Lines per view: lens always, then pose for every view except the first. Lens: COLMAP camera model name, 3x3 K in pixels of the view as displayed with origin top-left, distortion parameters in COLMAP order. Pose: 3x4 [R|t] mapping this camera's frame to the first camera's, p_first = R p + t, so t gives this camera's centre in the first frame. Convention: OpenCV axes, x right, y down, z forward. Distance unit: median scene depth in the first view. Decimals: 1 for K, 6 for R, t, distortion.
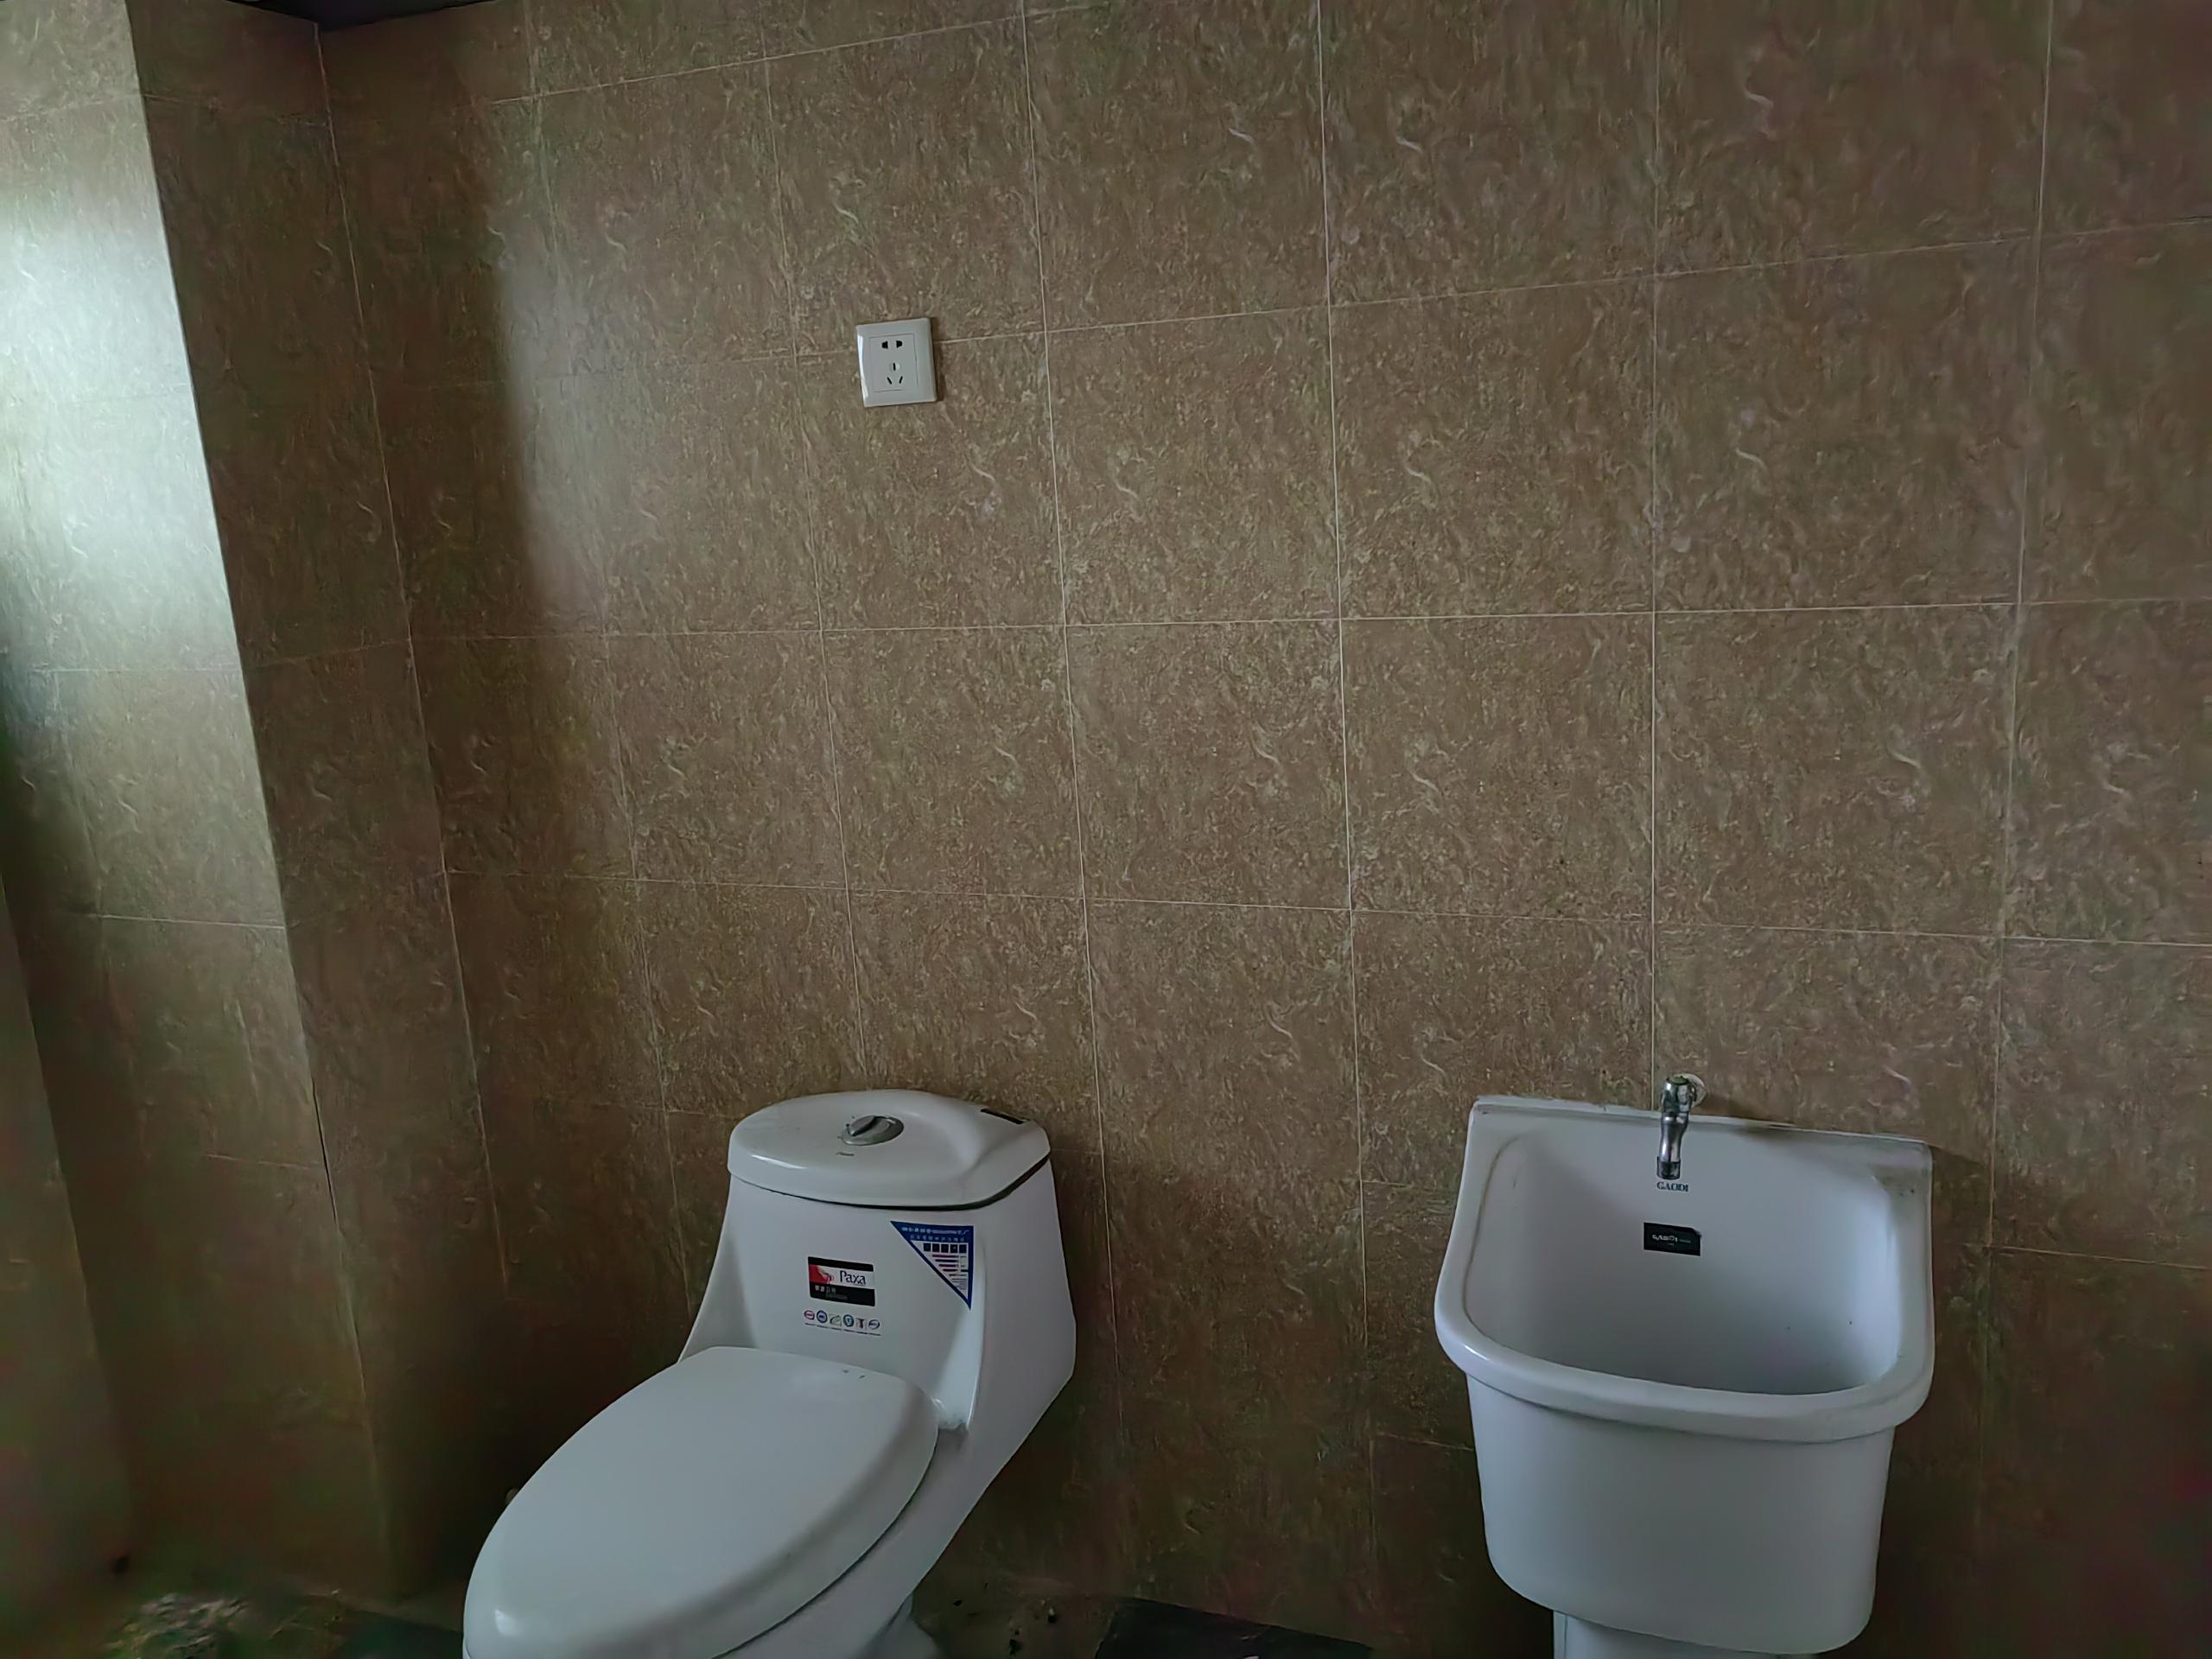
lens RADIAL K [[1722.8, 0, 1106.0], [0, 1722.8, 829.5], [0, 0, 1]] dist [0.028383, 0.004839]
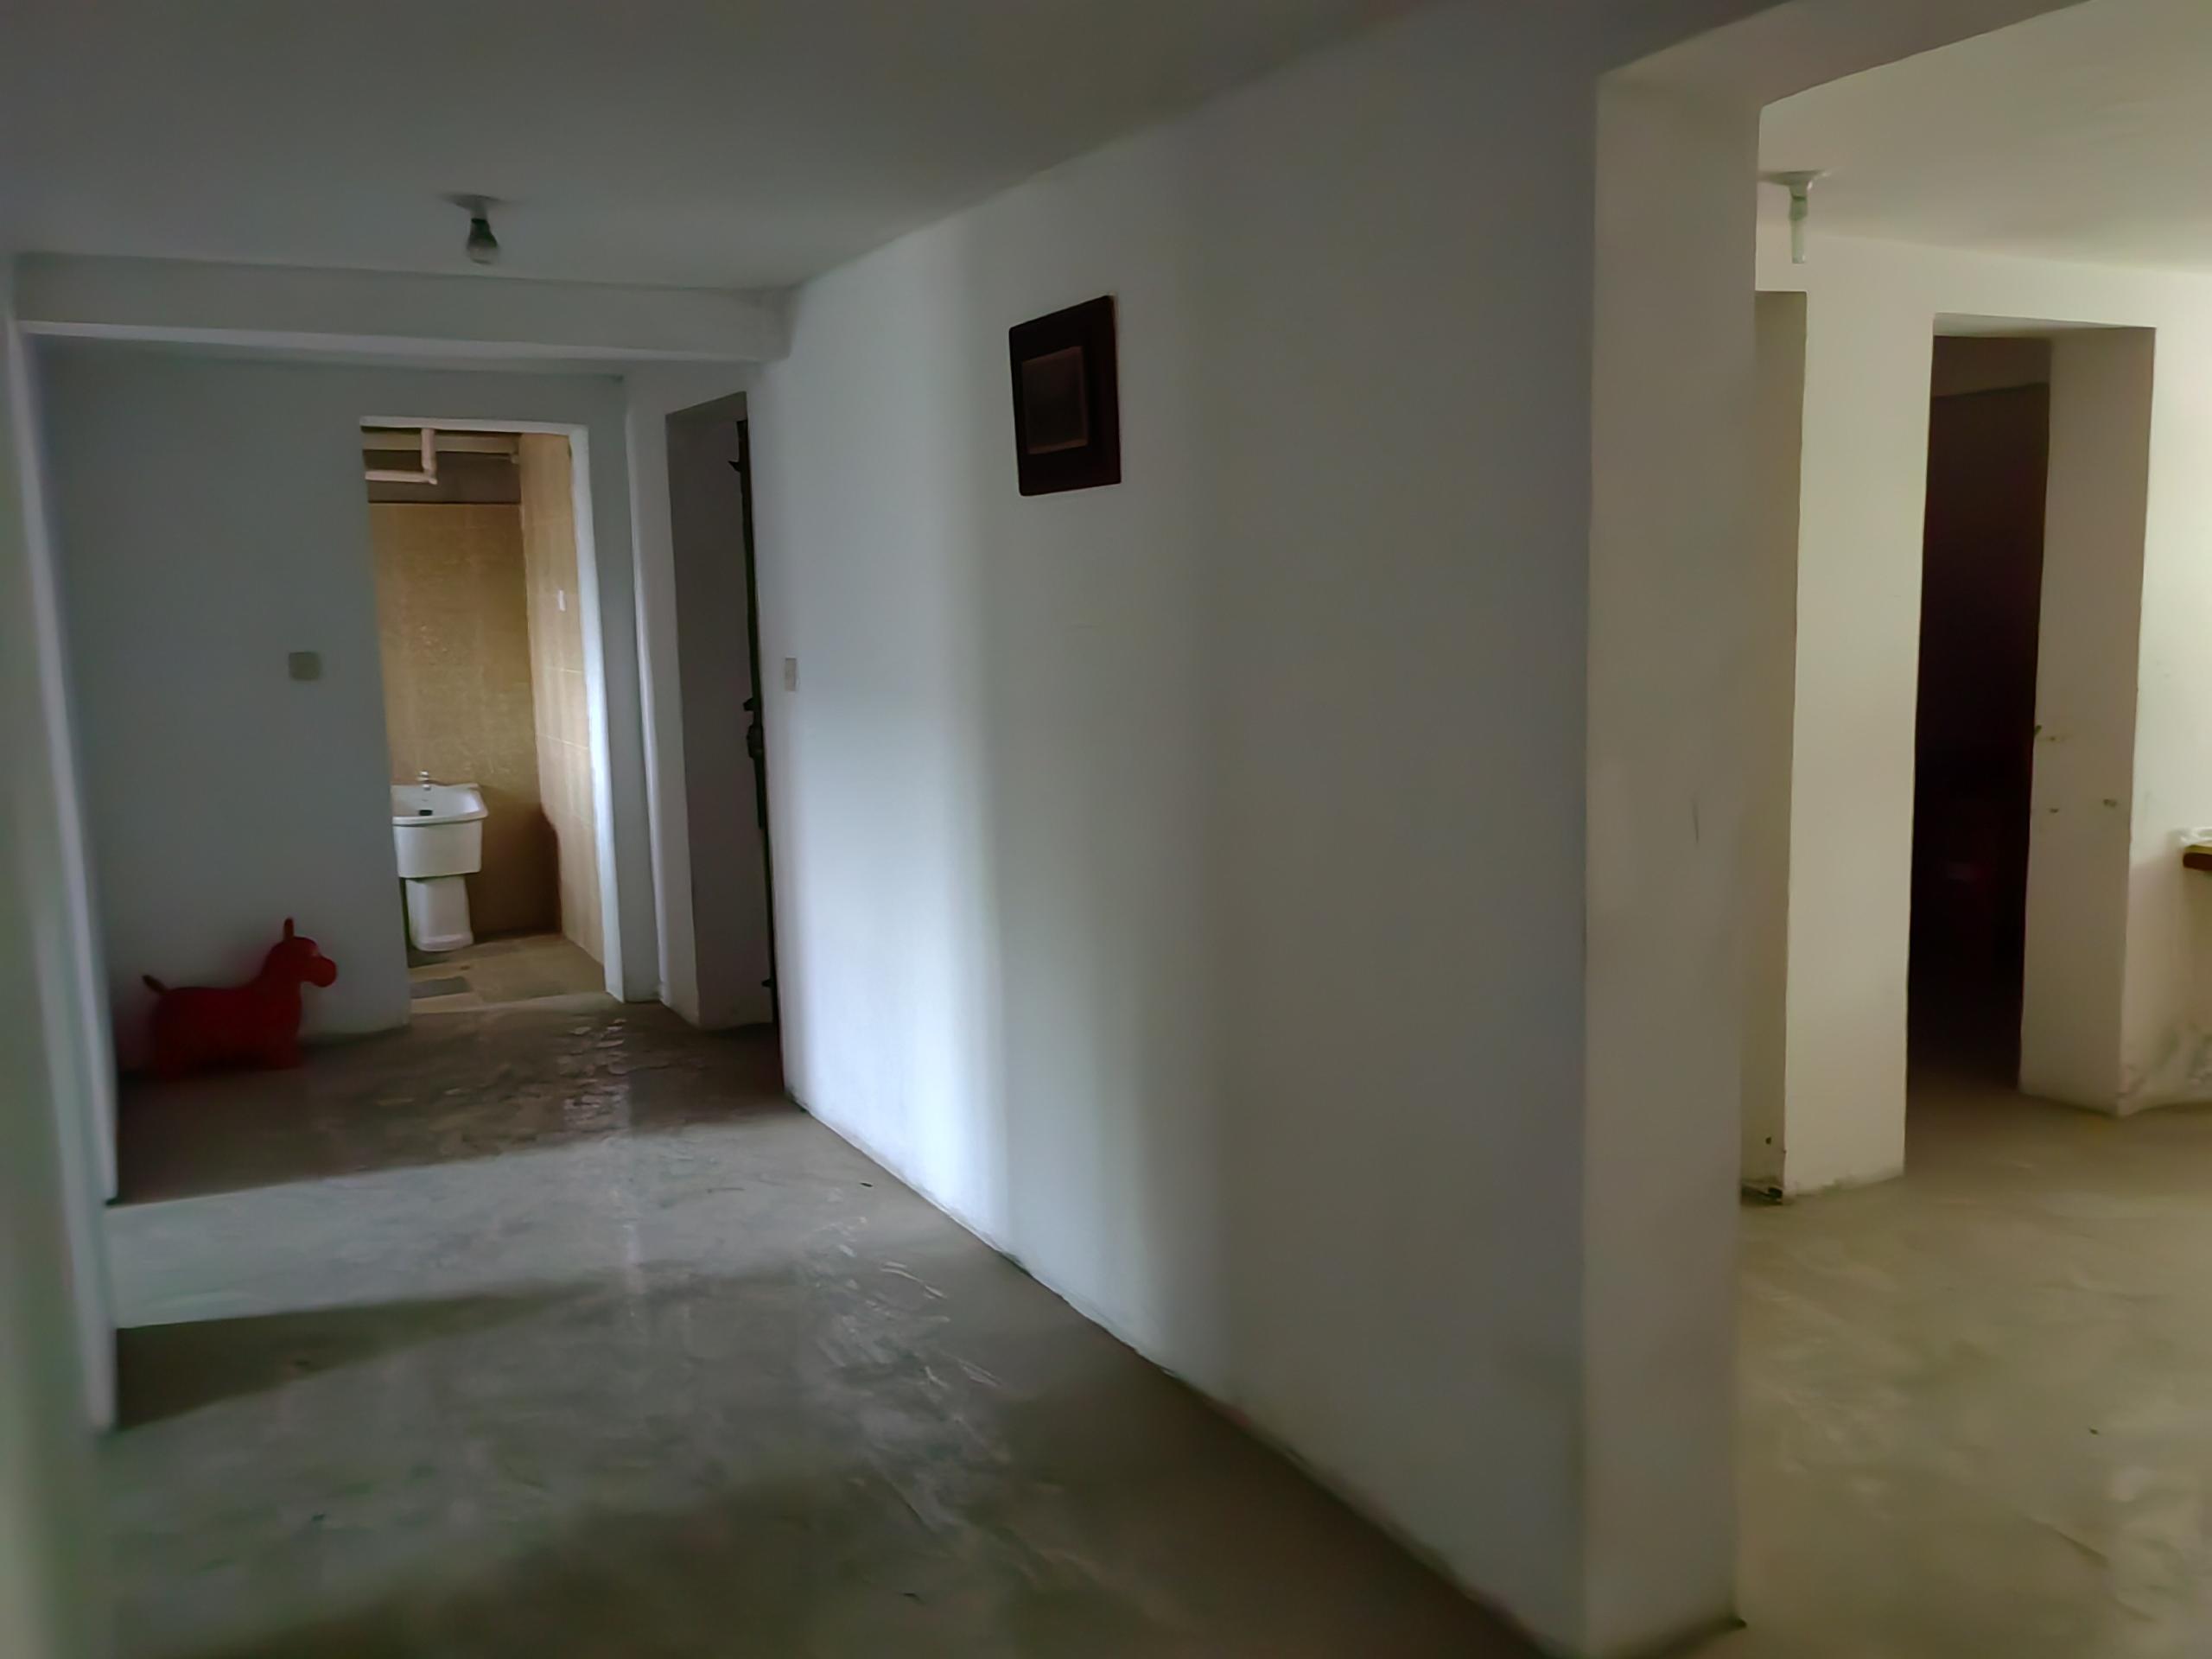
lens RADIAL K [[1760.5, 0, 1106.0], [0, 1760.5, 829.5], [0, 0, 1]] dist [0.007766, 0.007223]
pose [[0.662521, -0.055486, 0.746986, -1.937107], [0.142408, 0.988394, -0.052887, 0.788201], [-0.735382, 0.141416, 0.662733, -3.338076]]
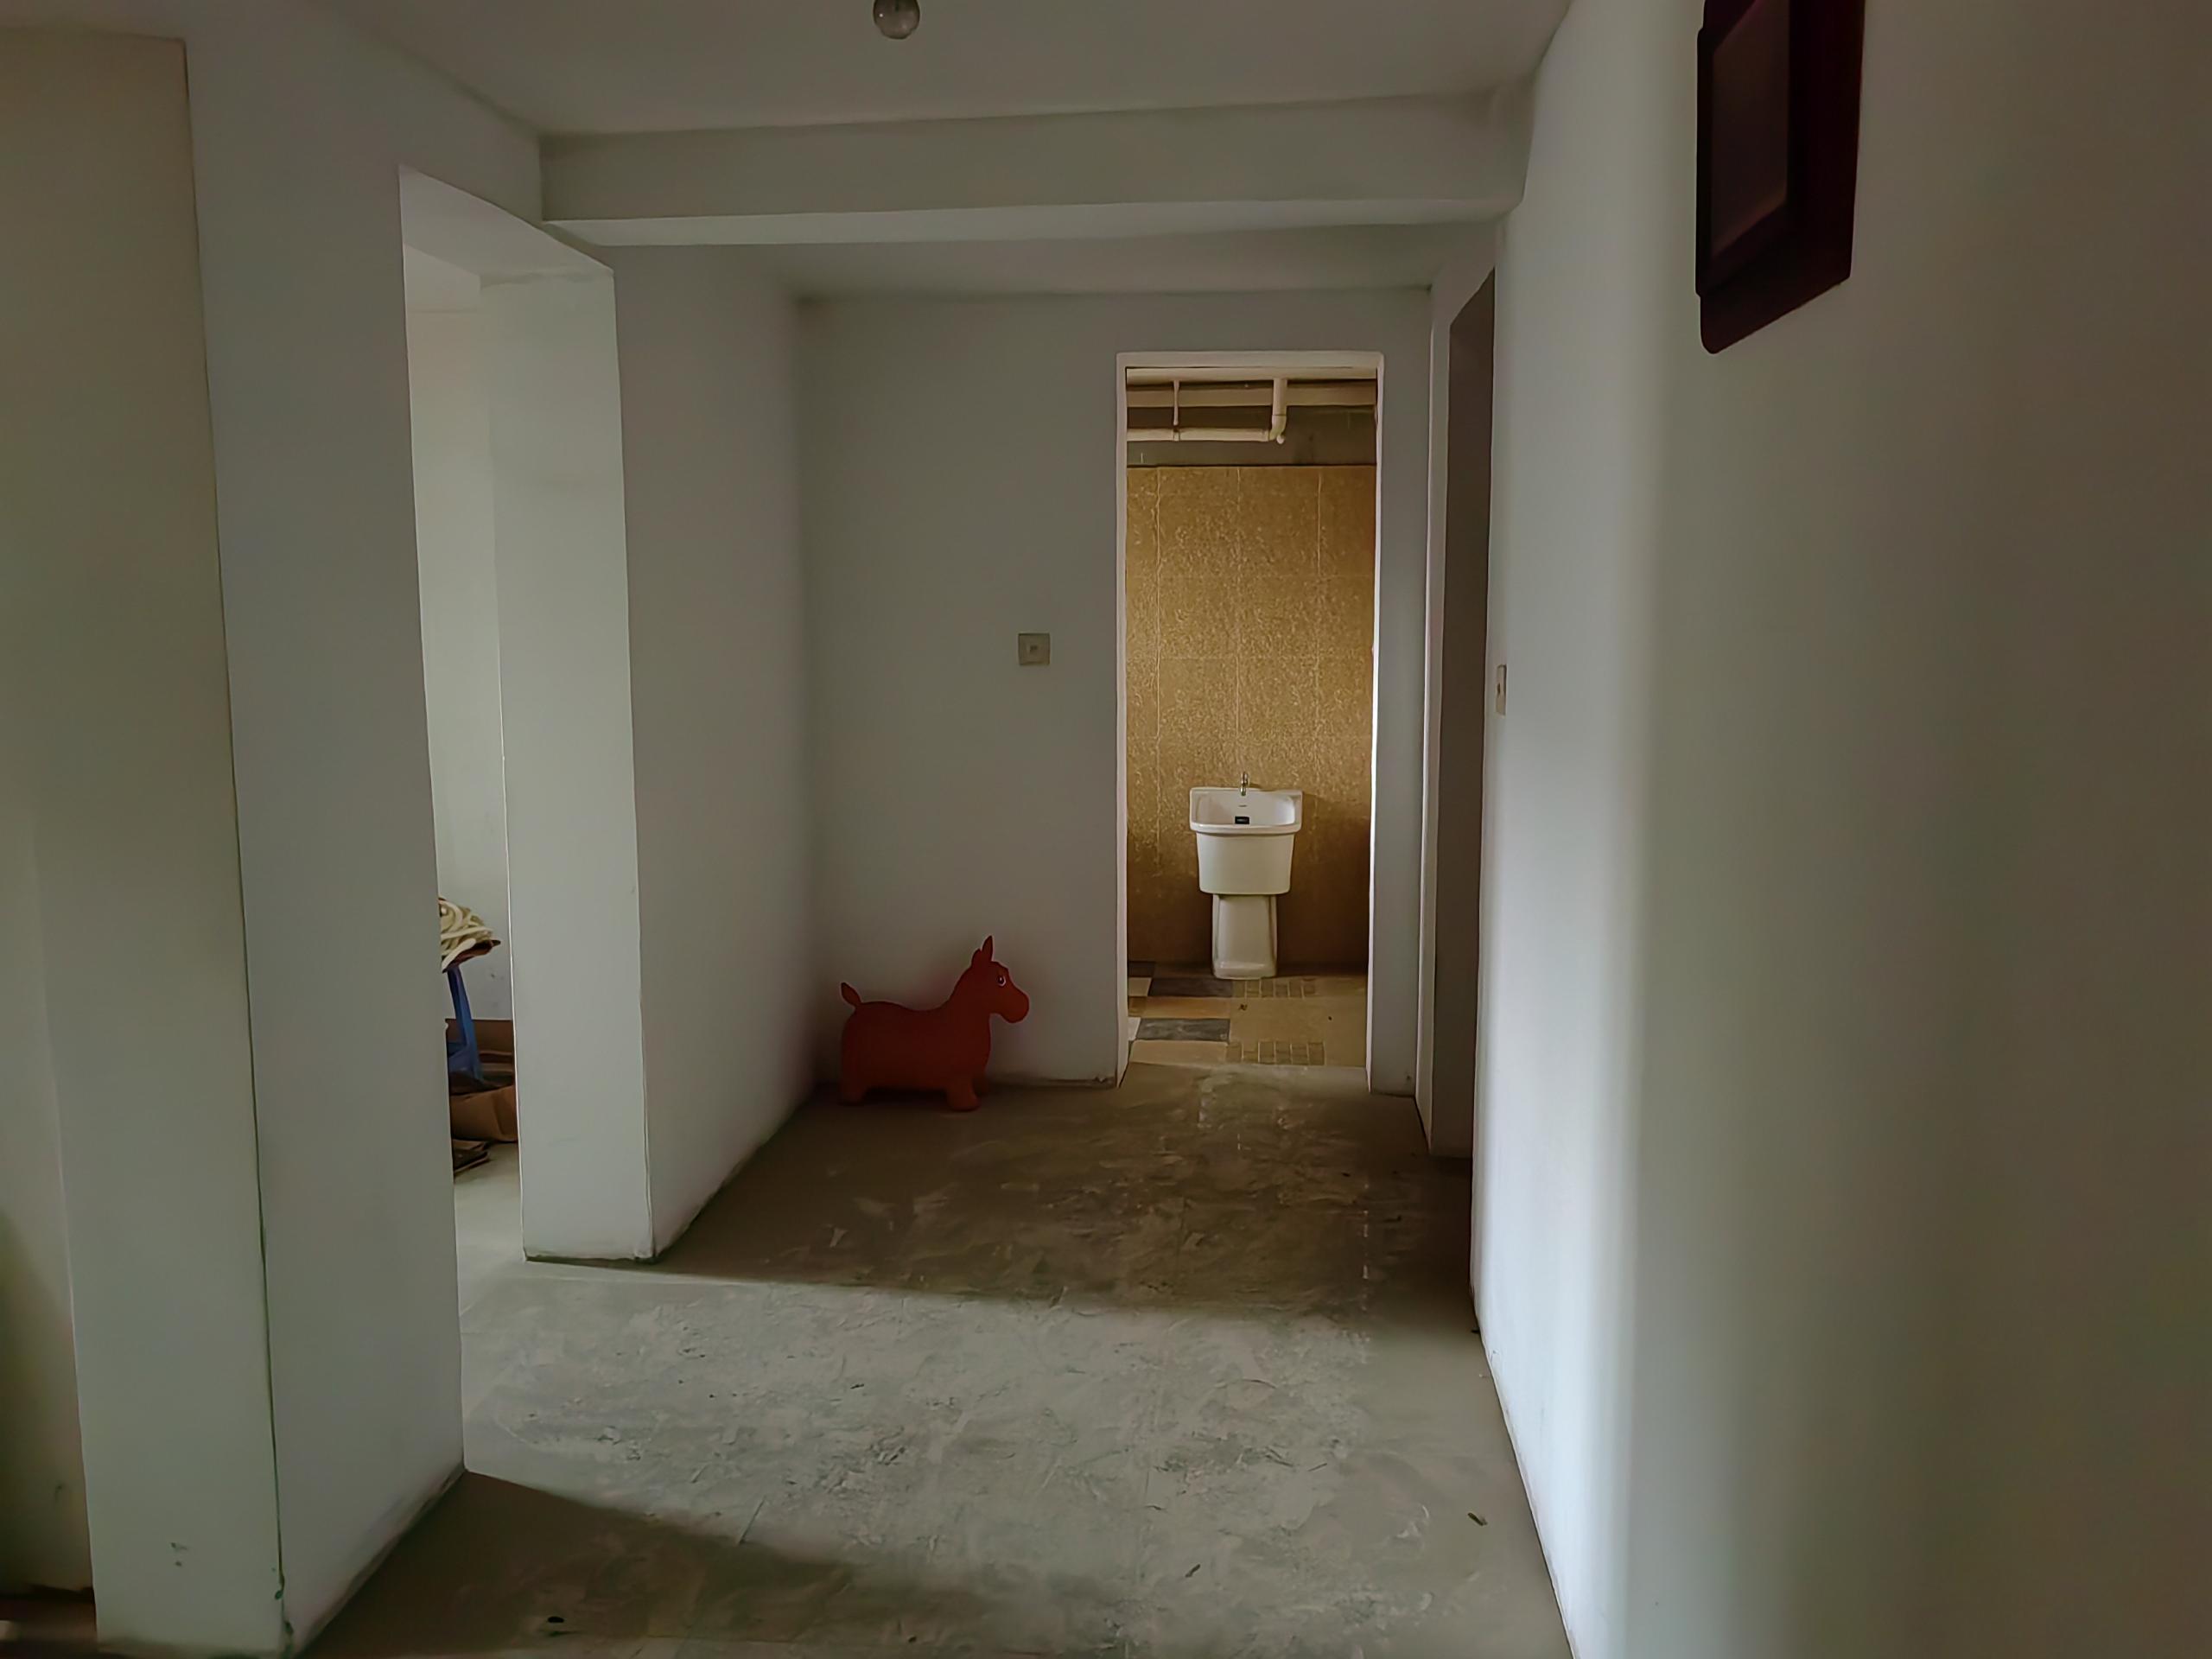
lens RADIAL K [[1760.5, 0, 1106.0], [0, 1760.5, 829.5], [0, 0, 1]] dist [0.007766, 0.007223]
pose [[0.967877, 0.023315, 0.250340, -0.978537], [-0.000447, 0.995849, -0.091021, 0.636239], [-0.251423, 0.087986, 0.963870, -2.790012]]
